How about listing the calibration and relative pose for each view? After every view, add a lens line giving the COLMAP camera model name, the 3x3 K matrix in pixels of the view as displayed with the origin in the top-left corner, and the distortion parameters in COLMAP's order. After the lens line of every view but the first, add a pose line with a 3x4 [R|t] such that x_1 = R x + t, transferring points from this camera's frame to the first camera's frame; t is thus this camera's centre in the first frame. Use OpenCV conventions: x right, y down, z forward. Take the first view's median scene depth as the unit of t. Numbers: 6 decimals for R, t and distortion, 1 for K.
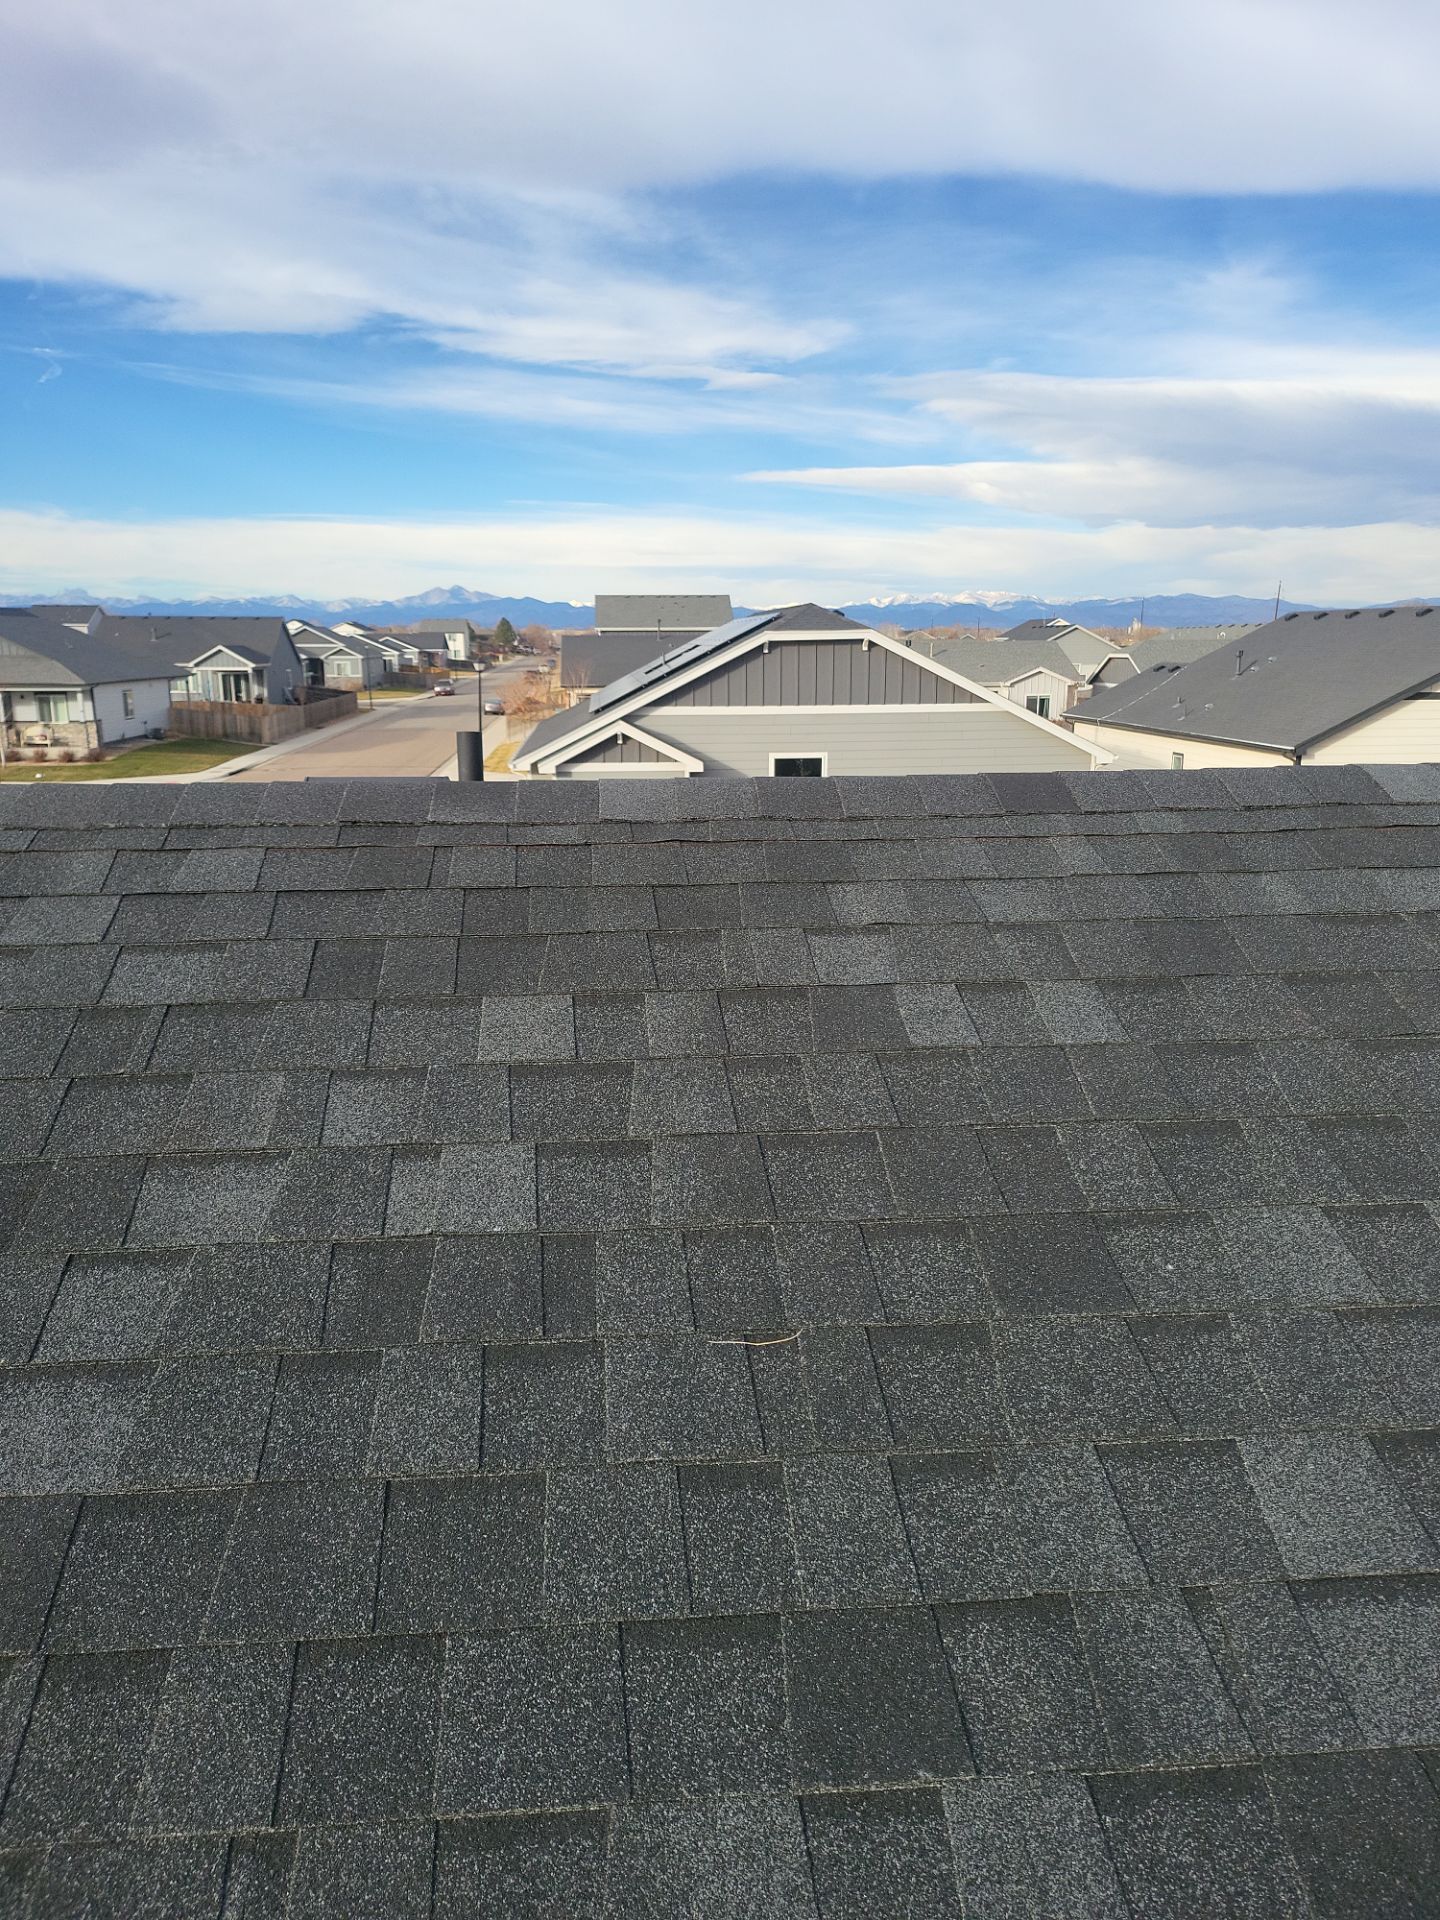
lens RADIAL K [[1346.1, 0, 700.4], [0, 1346.1, 934.4], [0, 0, 1]] dist [0.060027, -0.057785]
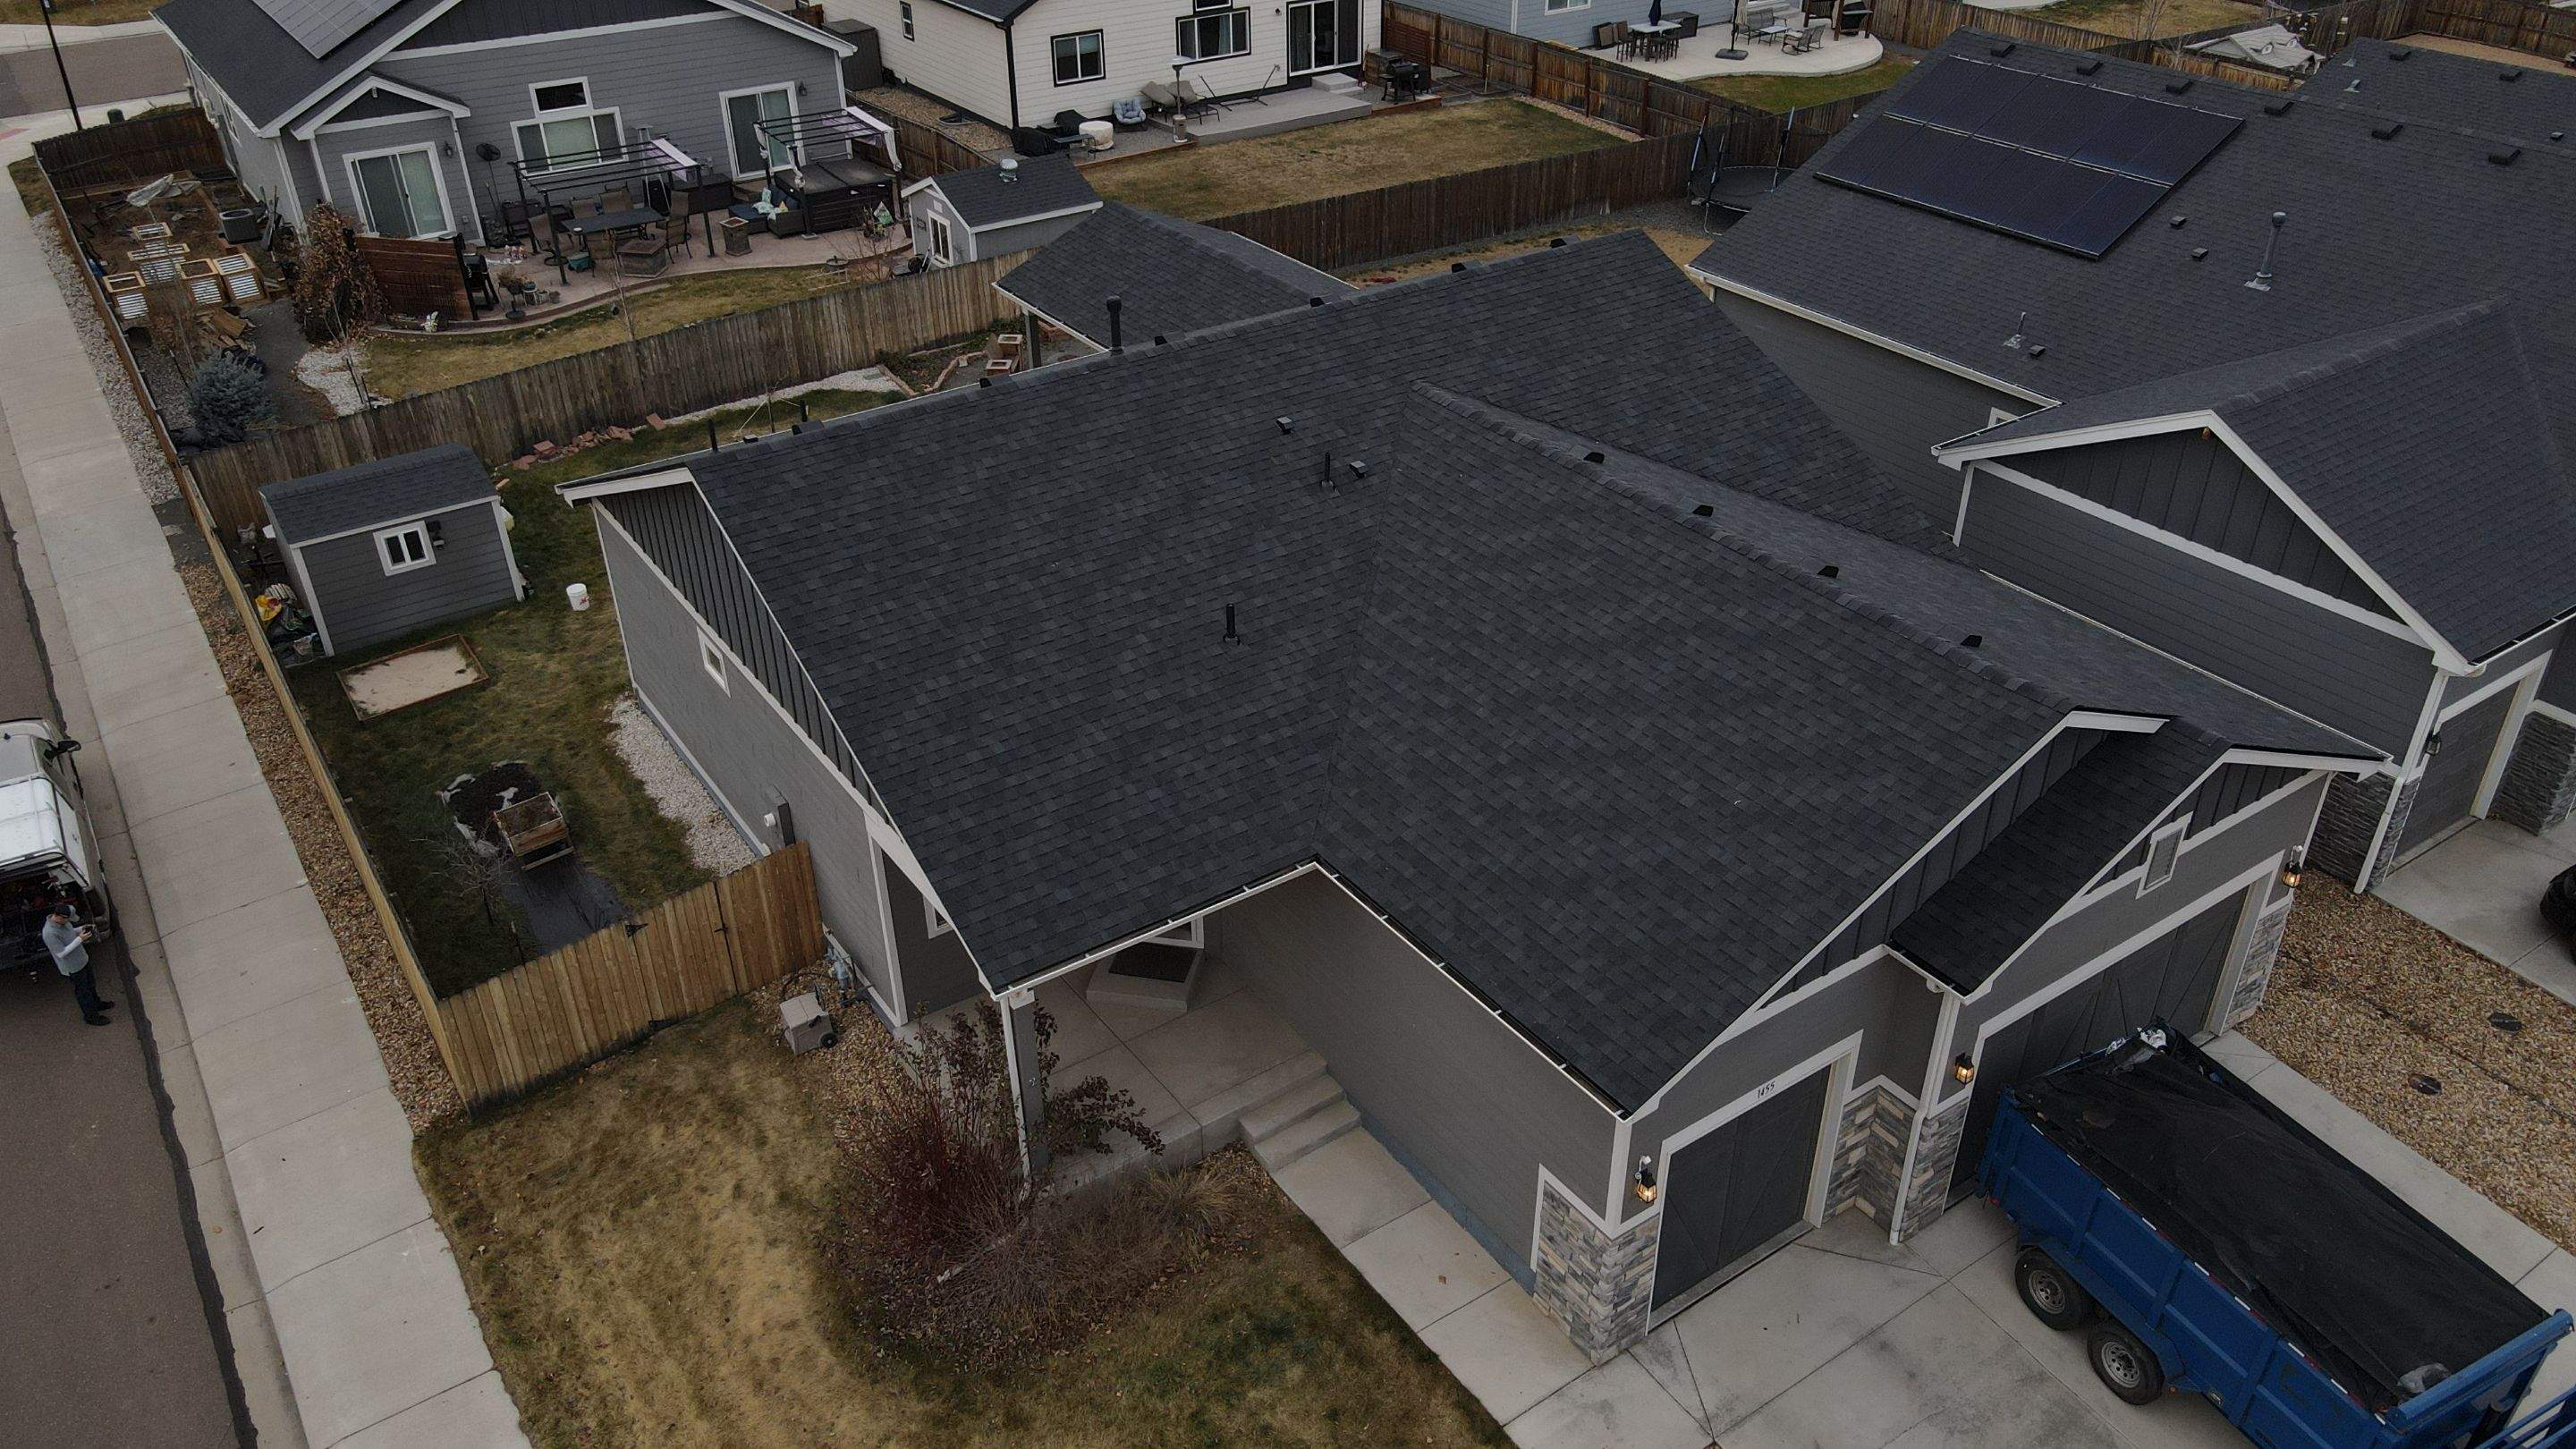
lens RADIAL K [[1886.5, 0, 1290.3], [0, 1886.5, 729.0], [0, 0, 1]] dist [0.009817, 0.014305]
pose [[0.864244, -0.268551, 0.425396, -0.196810], [0.111218, 0.926669, 0.359049, -0.137022], [-0.490624, -0.262994, 0.830736, -0.617814]]
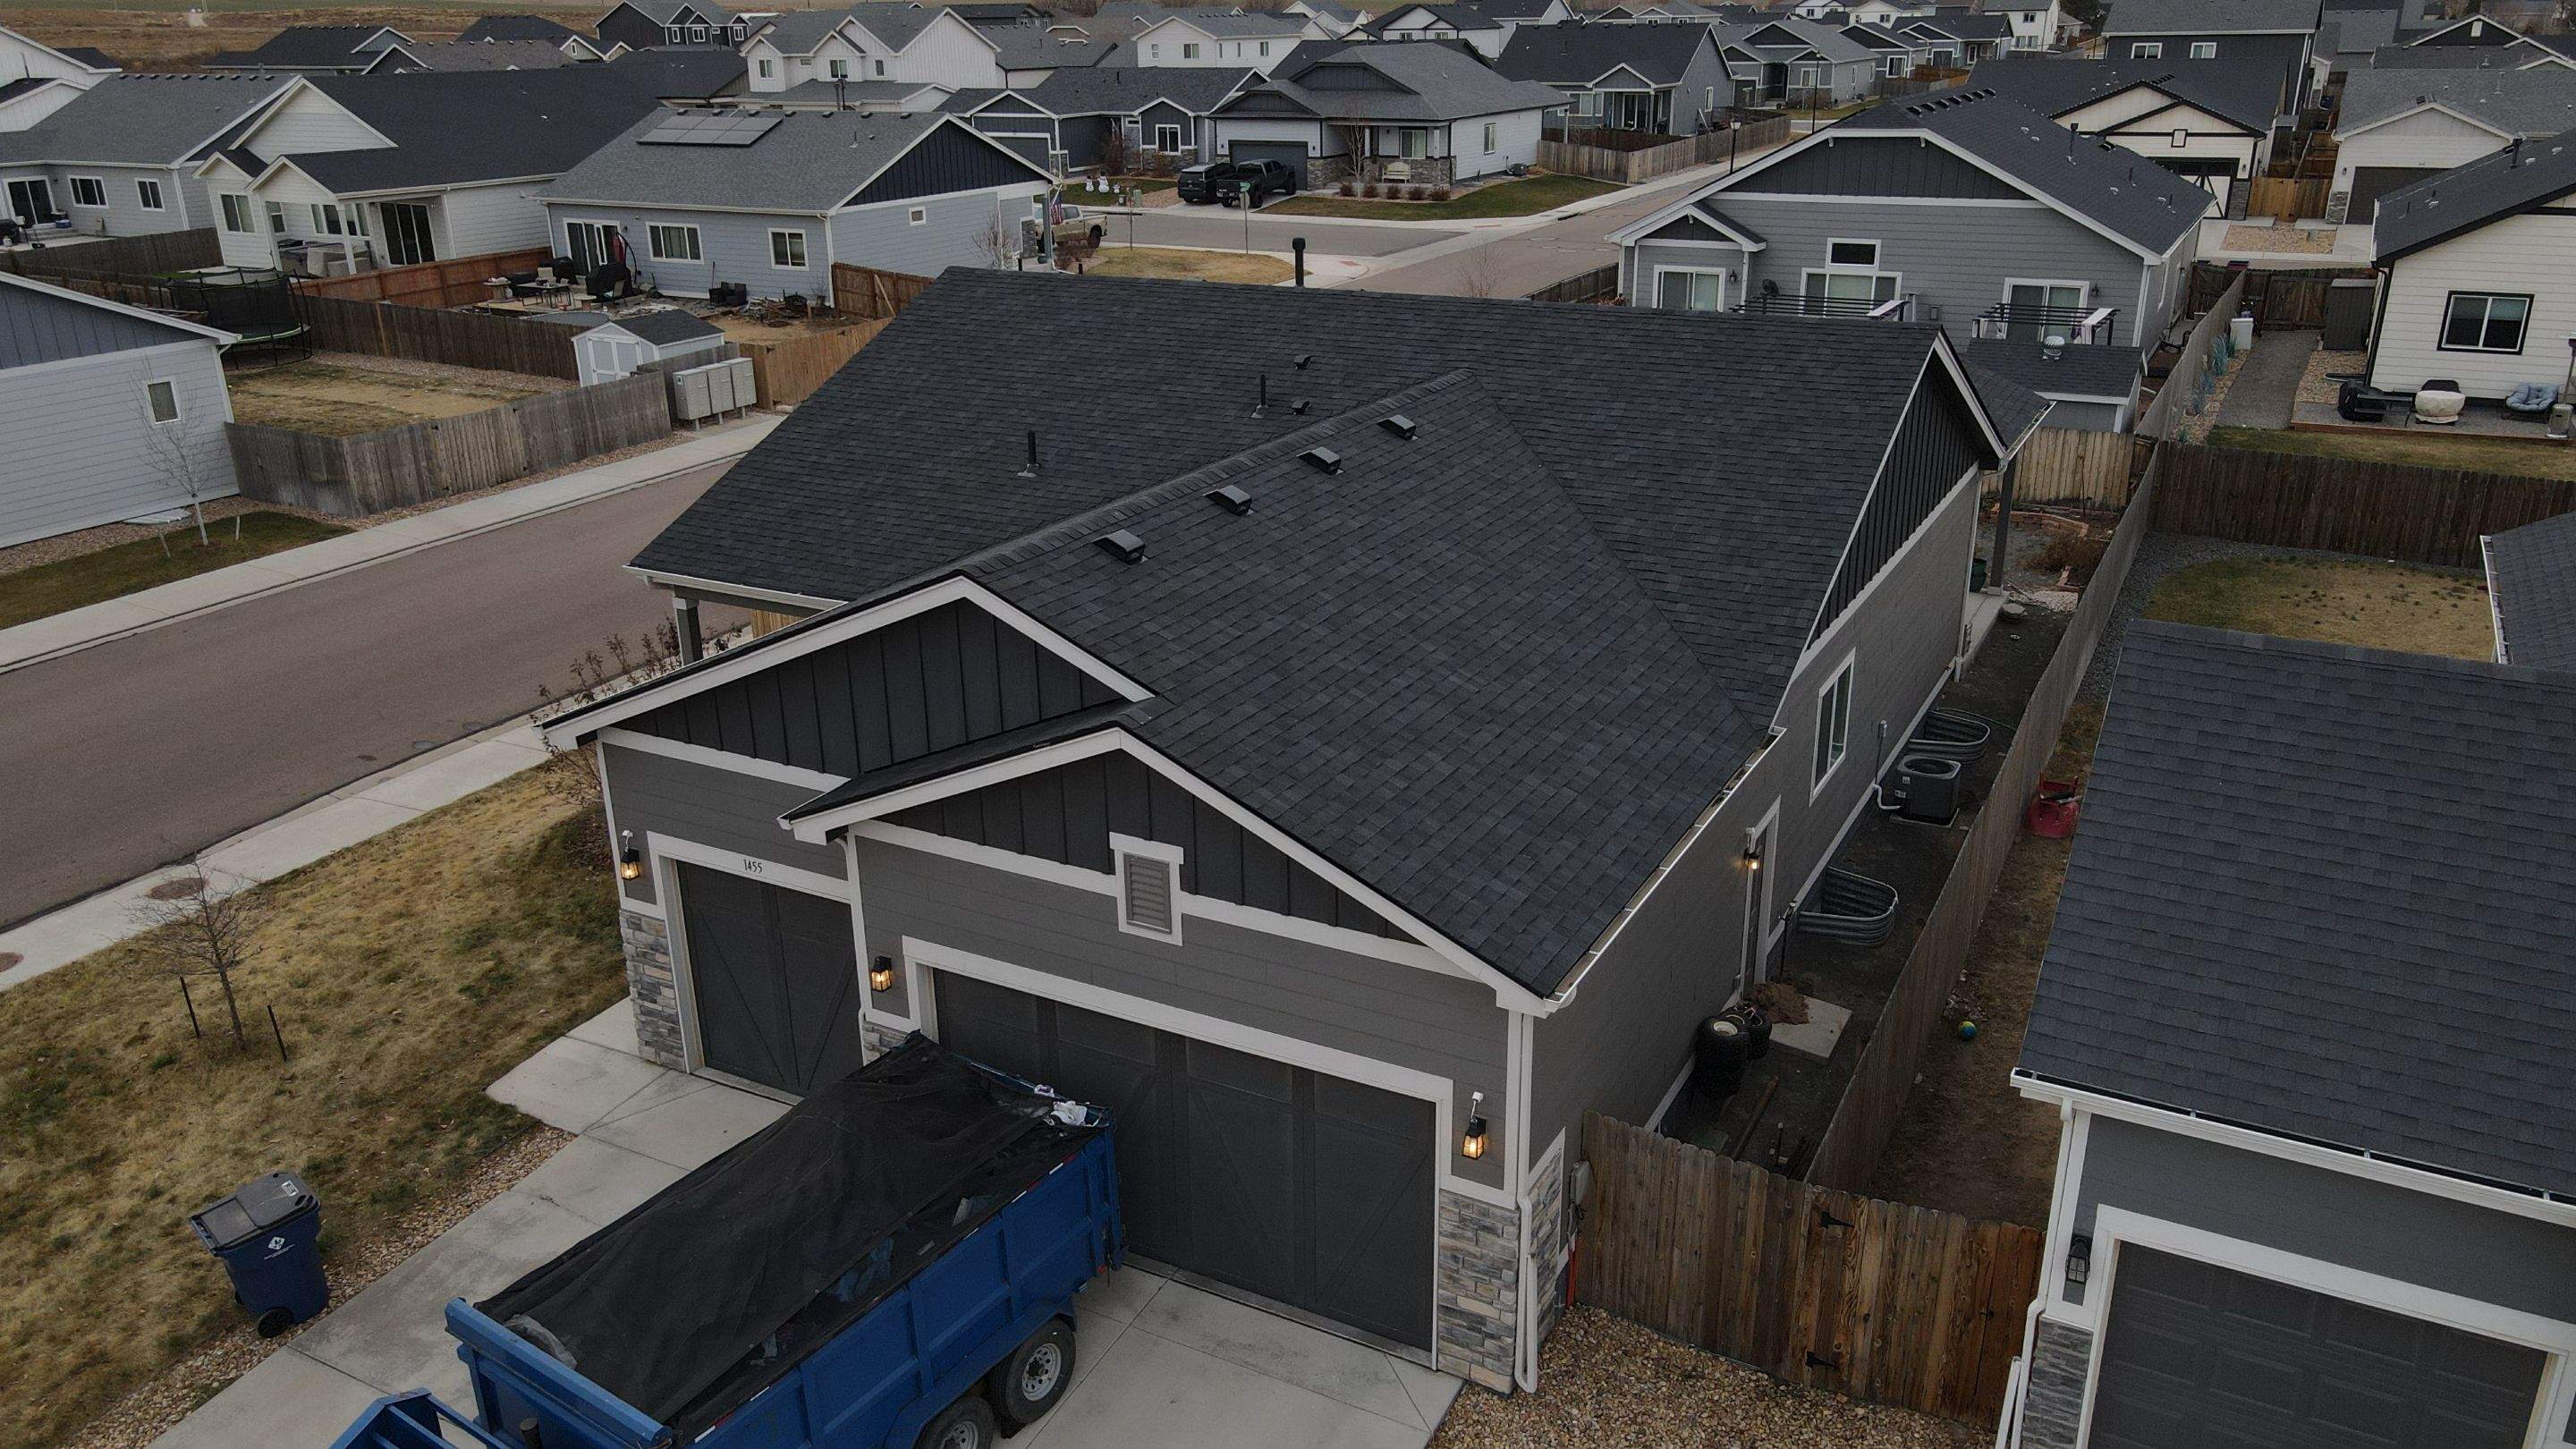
lens RADIAL K [[1886.5, 0, 1292.1], [0, 1886.5, 731.6], [0, 0, 1]] dist [0.009817, 0.014305]
pose [[0.841102, 0.186499, -0.507707, 0.571134], [-0.105739, 0.977259, 0.183807, 0.026847], [0.530441, -0.100915, 0.841694, -0.630665]]
